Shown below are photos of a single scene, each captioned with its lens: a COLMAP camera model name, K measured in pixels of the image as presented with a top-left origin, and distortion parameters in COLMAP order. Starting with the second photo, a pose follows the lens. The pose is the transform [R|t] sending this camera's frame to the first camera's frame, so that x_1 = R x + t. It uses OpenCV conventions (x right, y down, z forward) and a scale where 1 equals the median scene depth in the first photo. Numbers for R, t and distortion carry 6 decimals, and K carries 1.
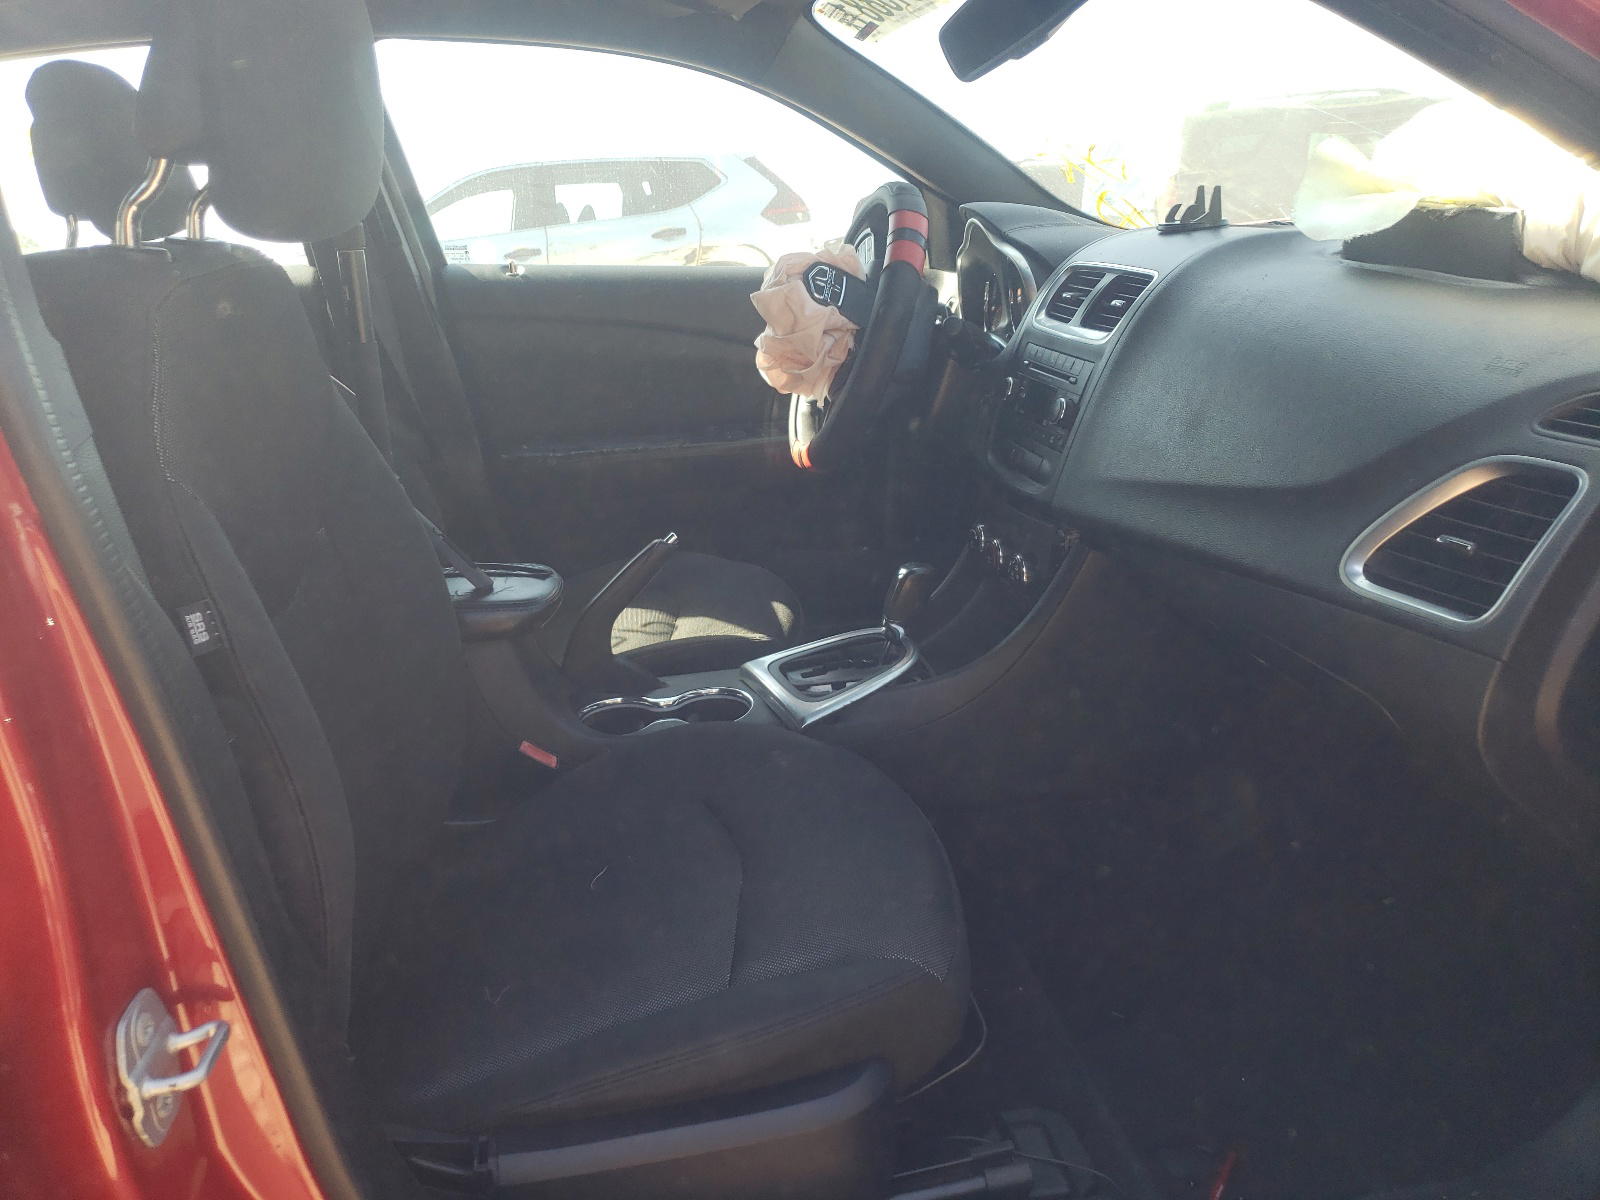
lens RADIAL K [[1211.3, 0, 800.0], [0, 1211.3, 600.0], [0, 0, 1]] dist [-0.005722, -0.001992]
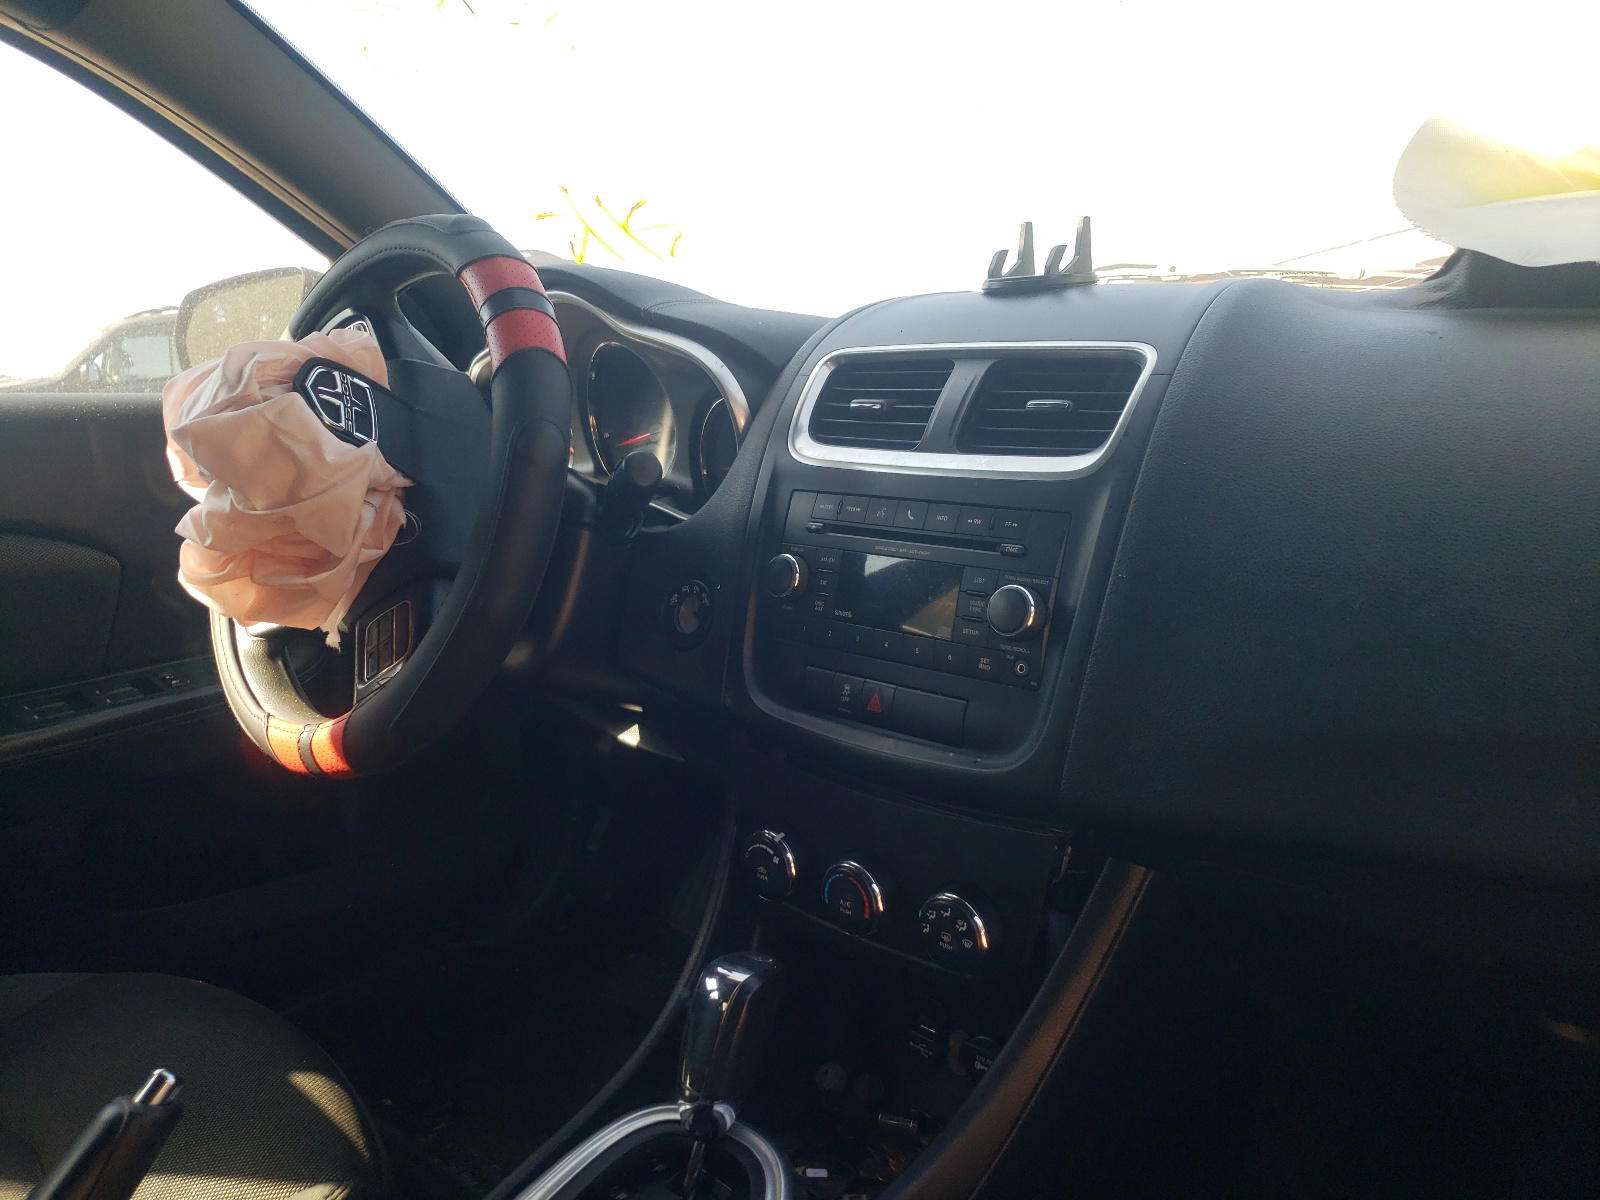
lens RADIAL K [[1218.2, 0, 799.8], [0, 1218.2, 553.8], [0, 0, 1]] dist [0.003304, 0.000536]
pose [[0.787573, -0.095684, 0.608748, -0.139905], [0.190130, 0.977406, -0.092352, -0.119497], [-0.586157, 0.188475, 0.787971, 0.514394]]
